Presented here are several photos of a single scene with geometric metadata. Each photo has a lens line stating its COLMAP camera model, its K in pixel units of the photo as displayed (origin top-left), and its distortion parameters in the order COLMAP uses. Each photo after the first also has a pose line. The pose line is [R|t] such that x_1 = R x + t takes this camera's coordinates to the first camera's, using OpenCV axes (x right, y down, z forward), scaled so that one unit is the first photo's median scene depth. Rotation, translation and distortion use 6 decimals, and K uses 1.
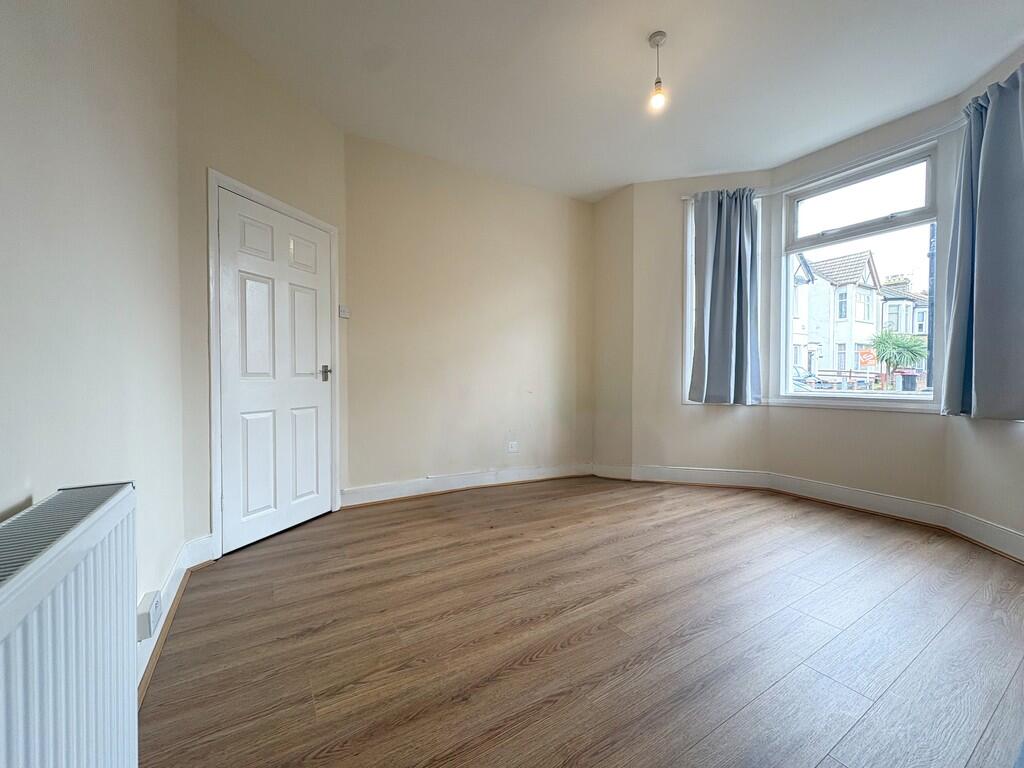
lens RADIAL K [[399.2, 0, 509.8], [0, 399.2, 374.8], [0, 0, 1]] dist [-0.000684, 0.000047]
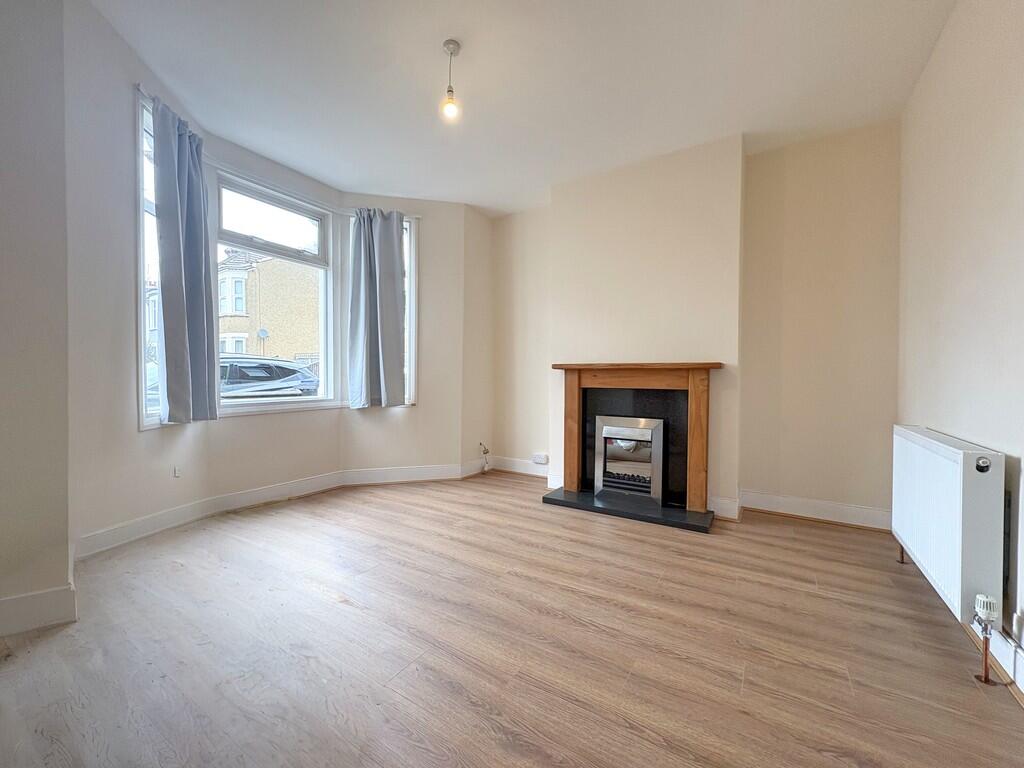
lens RADIAL K [[416.2, 0, 499.5], [0, 416.2, 378.1], [0, 0, 1]] dist [-0.000542, -0.000244]
pose [[-0.425521, -0.006264, 0.904927, -0.621694], [-0.010440, 0.999943, 0.002013, -0.022247], [-0.904888, -0.008591, -0.425562, 1.324296]]
